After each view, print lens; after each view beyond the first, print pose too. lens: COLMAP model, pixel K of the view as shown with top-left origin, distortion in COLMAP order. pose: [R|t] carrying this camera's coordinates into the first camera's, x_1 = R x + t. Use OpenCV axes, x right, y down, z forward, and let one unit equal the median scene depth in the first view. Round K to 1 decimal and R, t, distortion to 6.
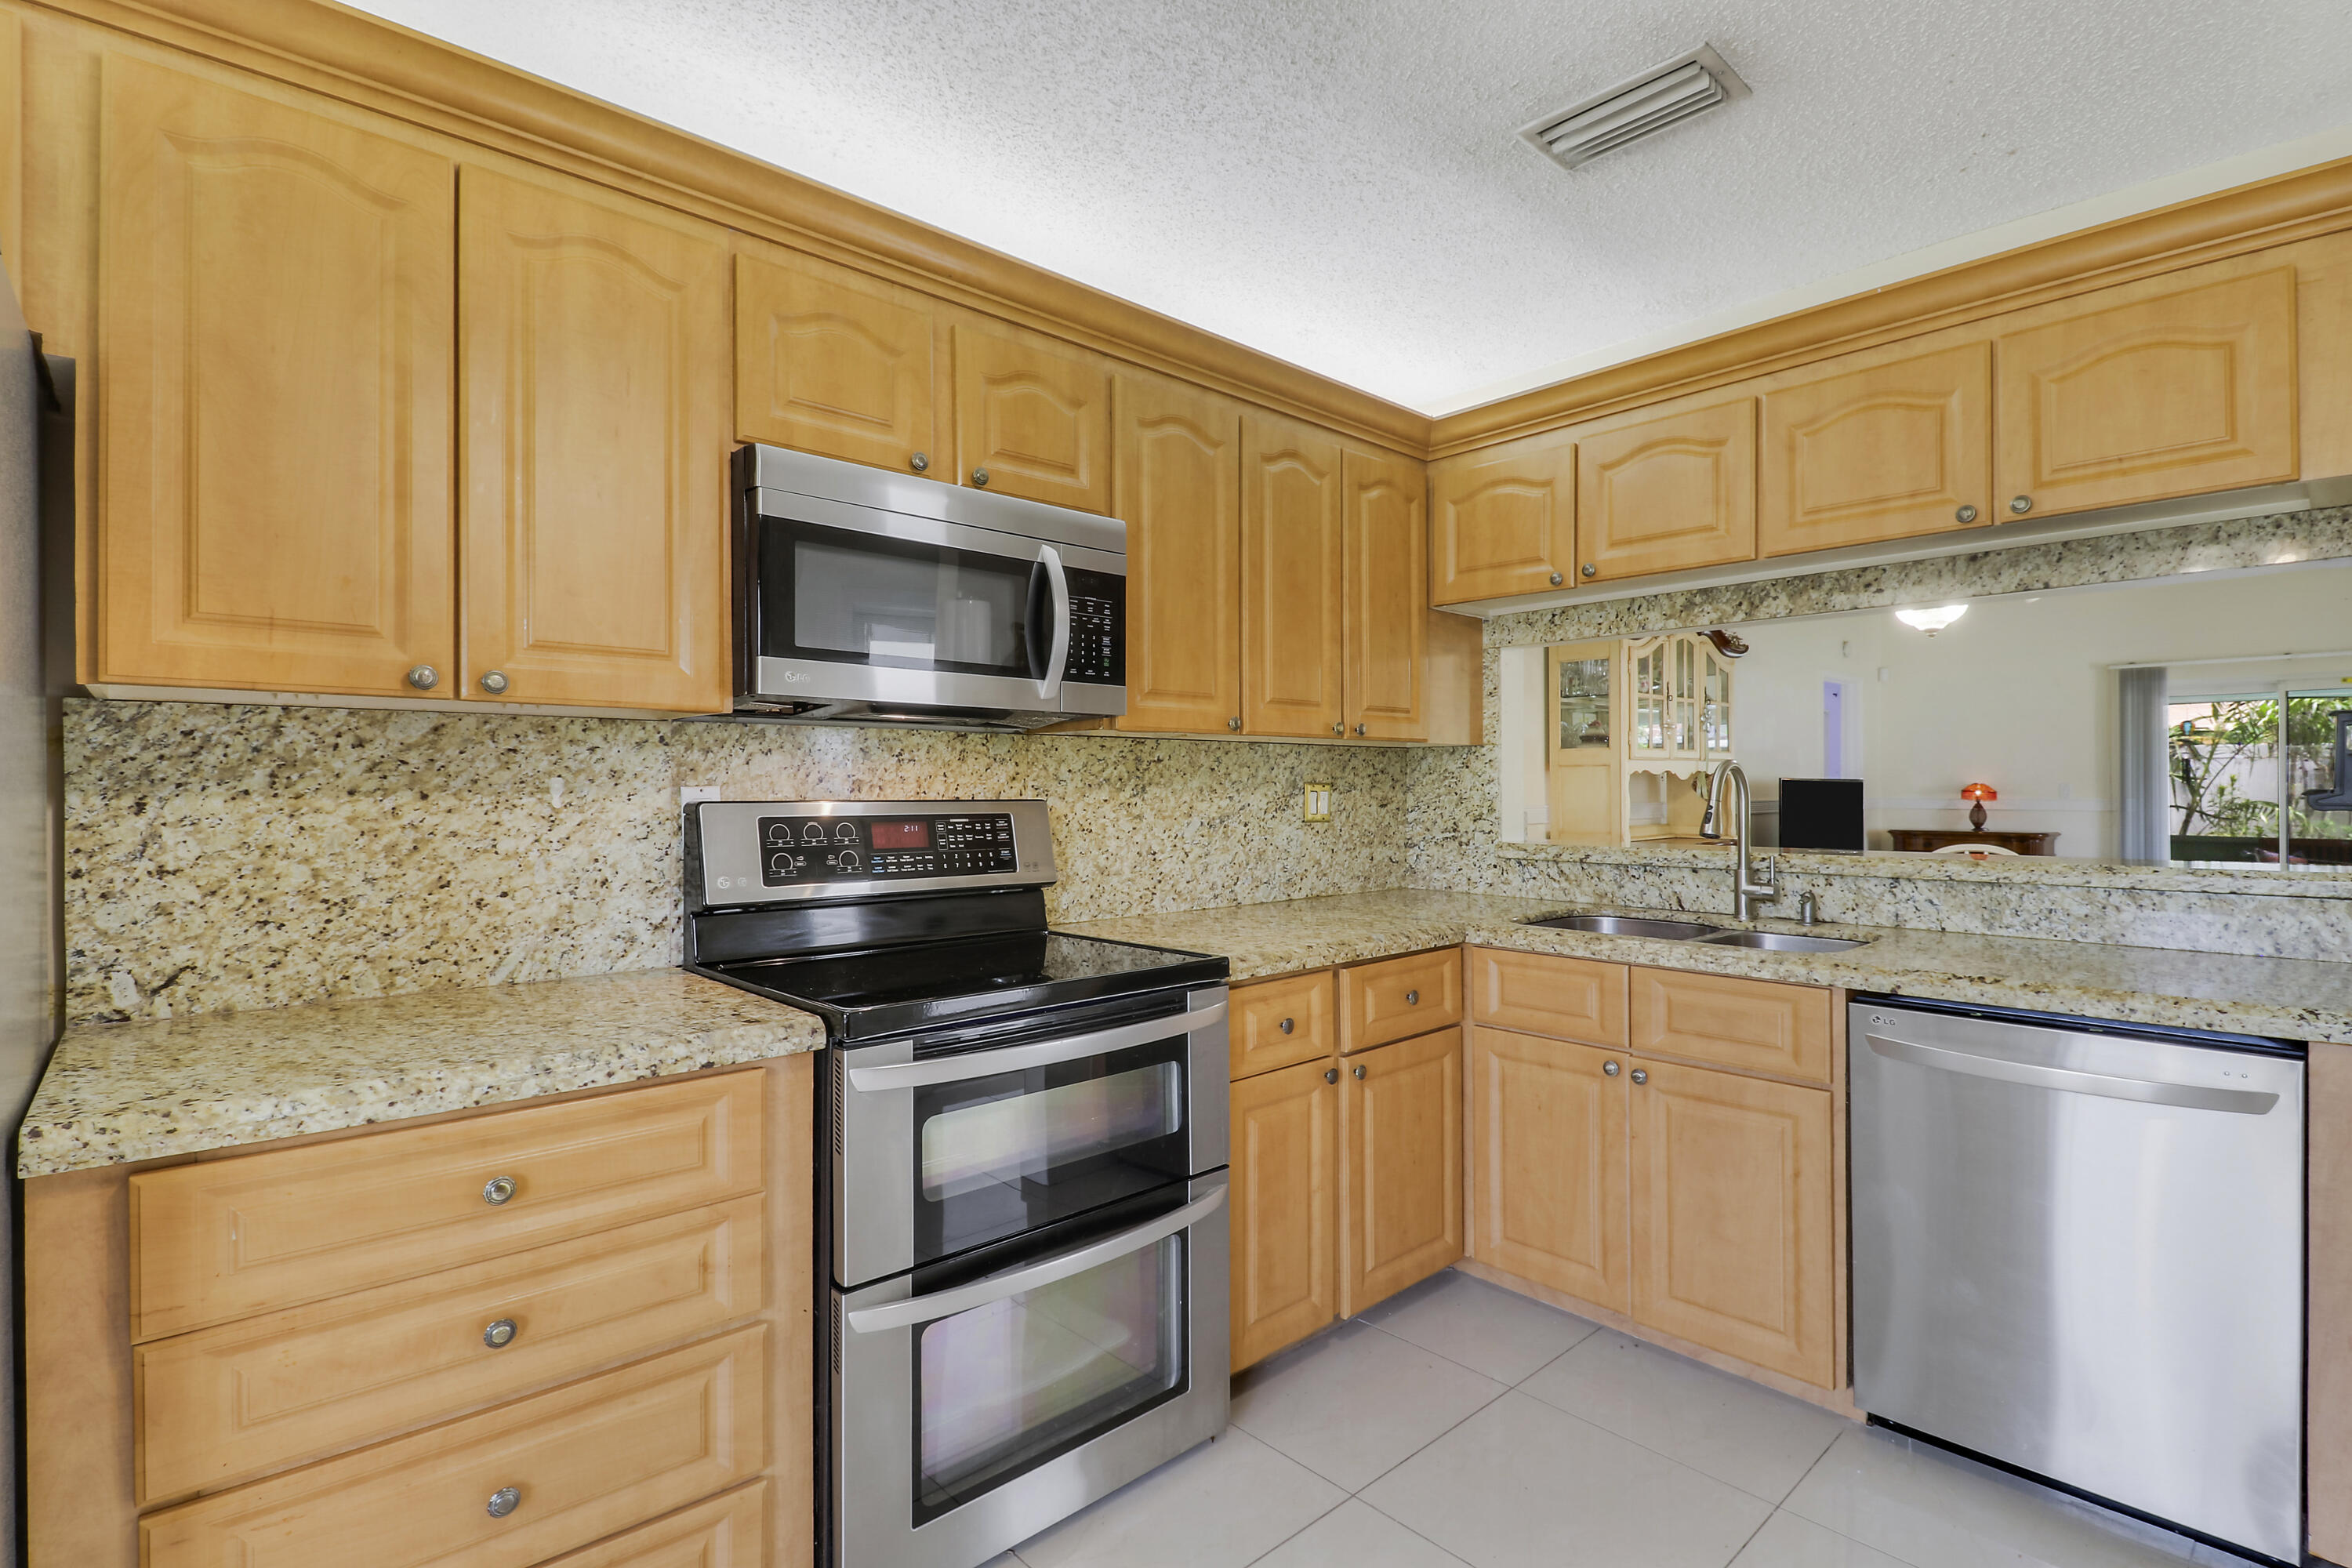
lens RADIAL K [[1100.9, 0, 1192.3], [0, 1100.9, 798.6], [0, 0, 1]] dist [-0.002140, -0.011091]
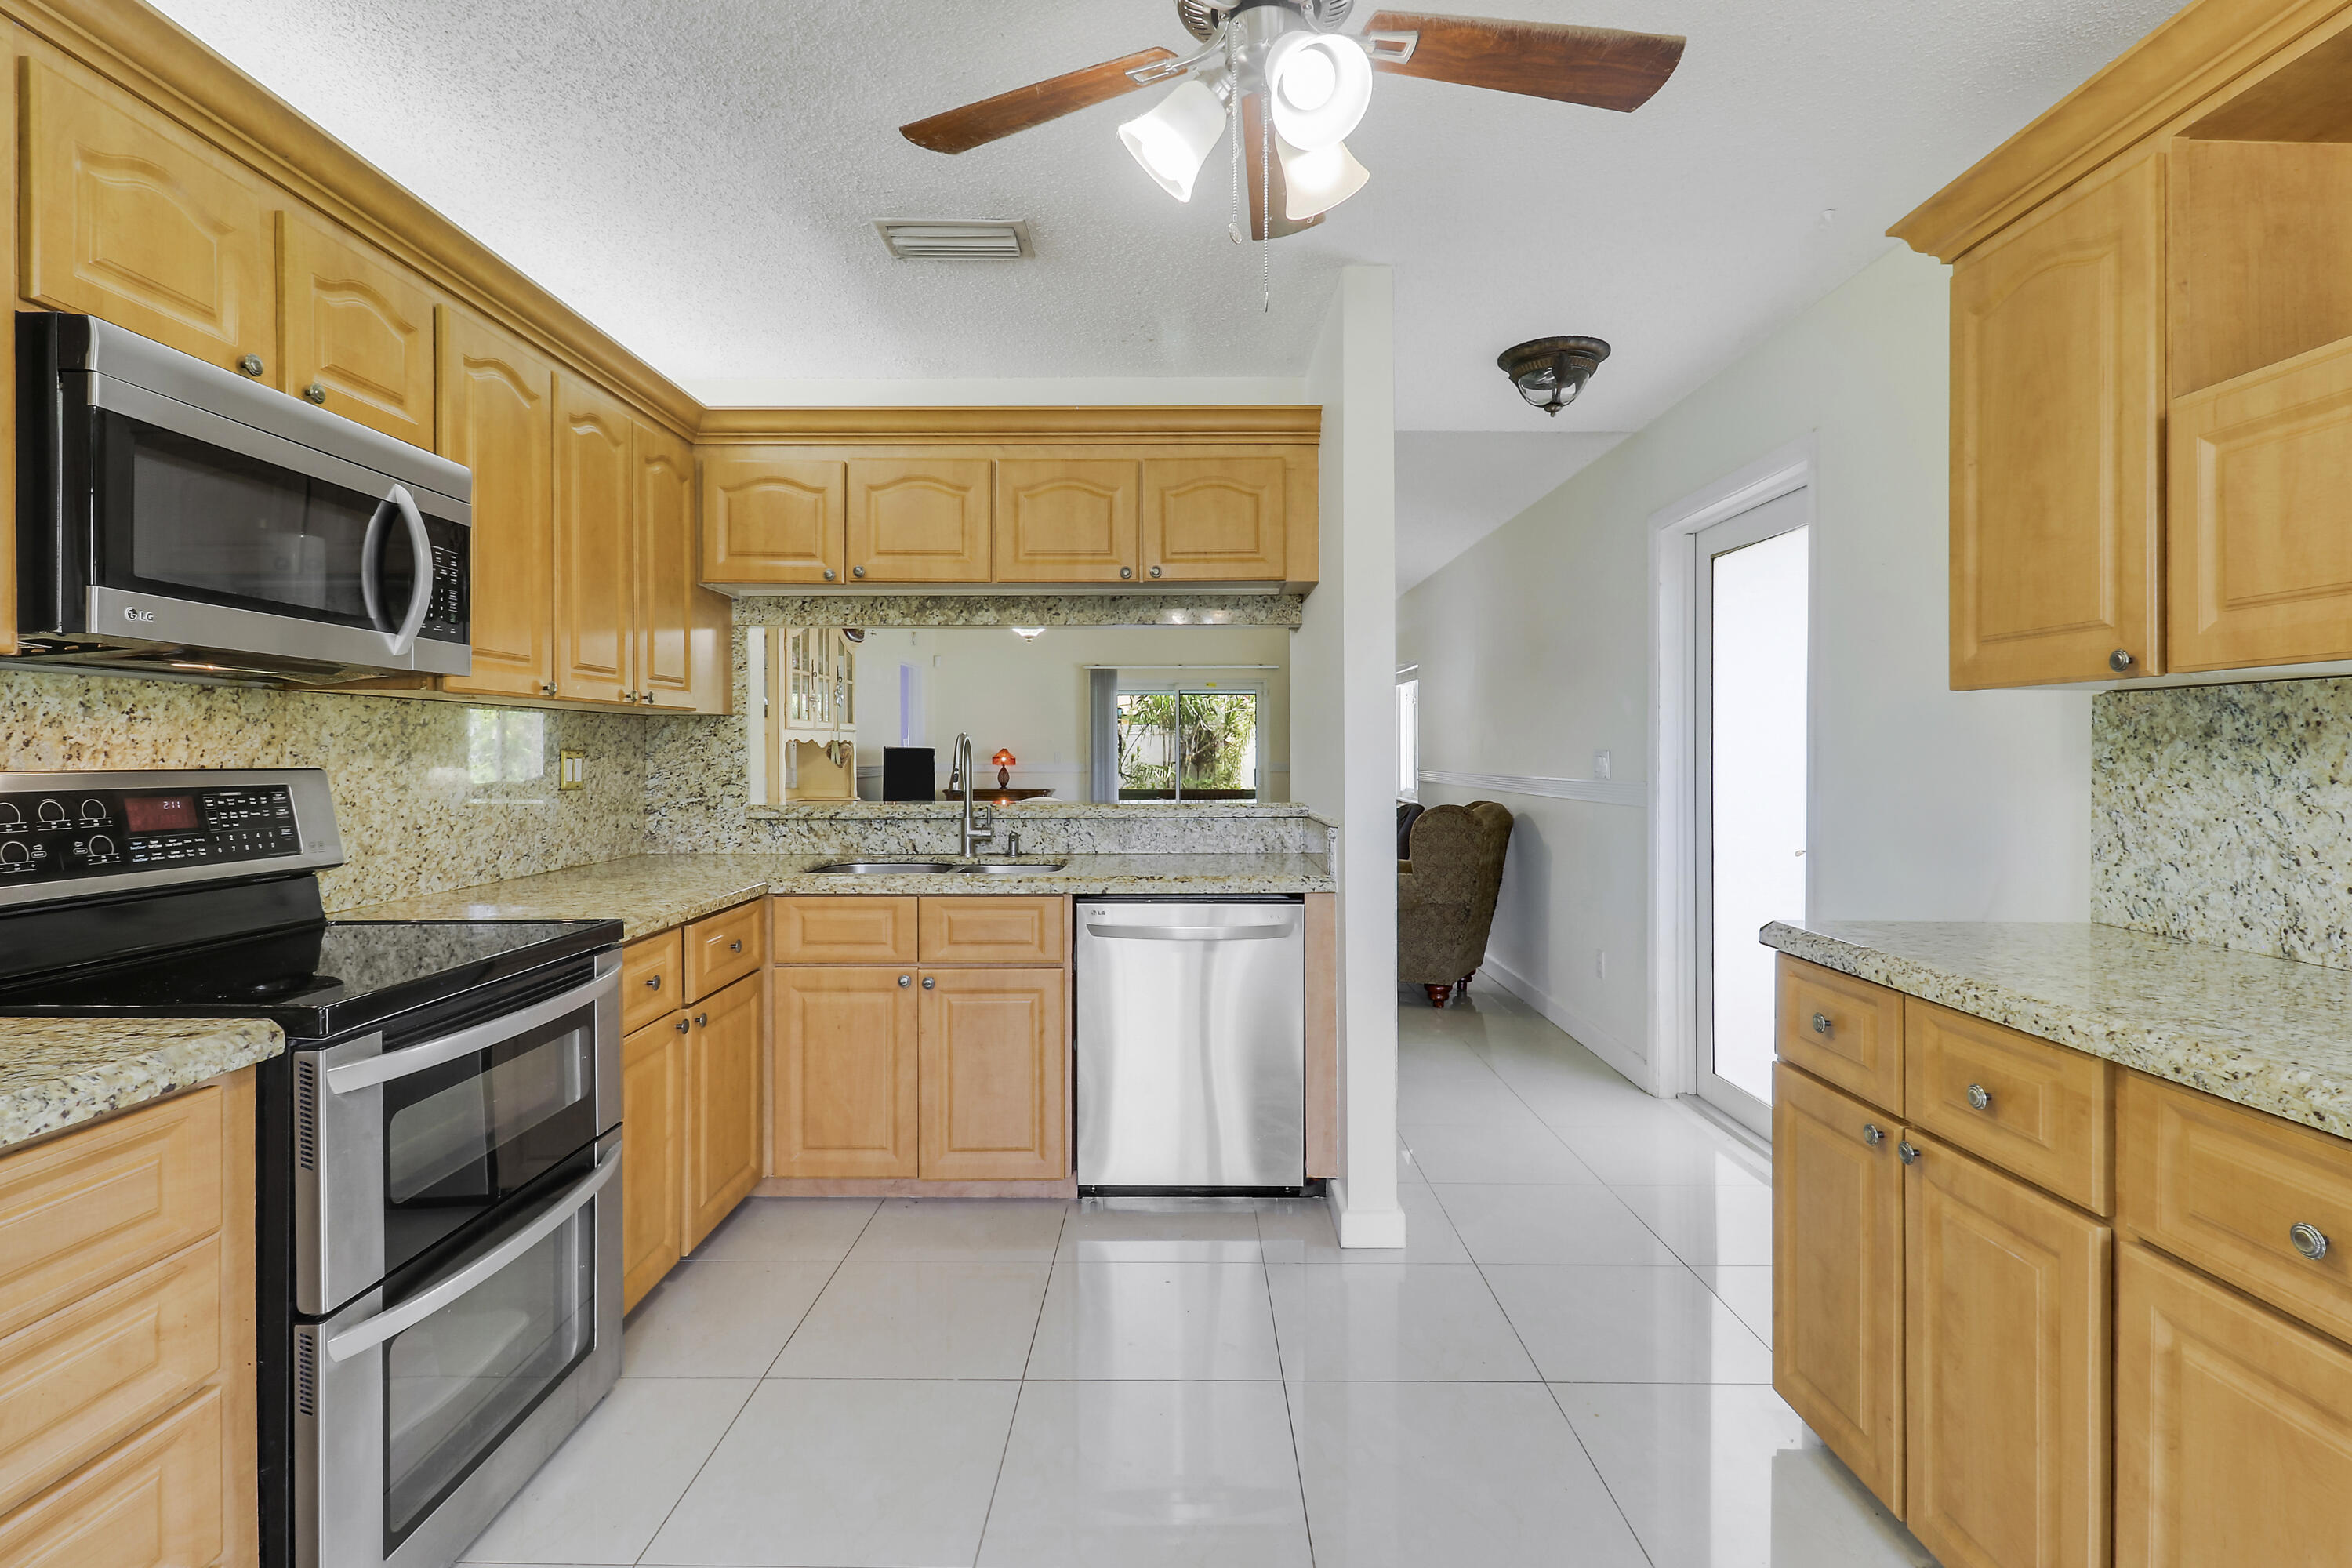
lens RADIAL K [[1100.9, 0, 1185.1], [0, 1100.9, 765.2], [0, 0, 1]] dist [-0.002140, -0.011091]
pose [[0.675514, -0.006758, 0.737316, -0.346012], [0.007717, 0.999968, 0.002095, 0.002274], [-0.737306, 0.004275, 0.675545, -0.077695]]
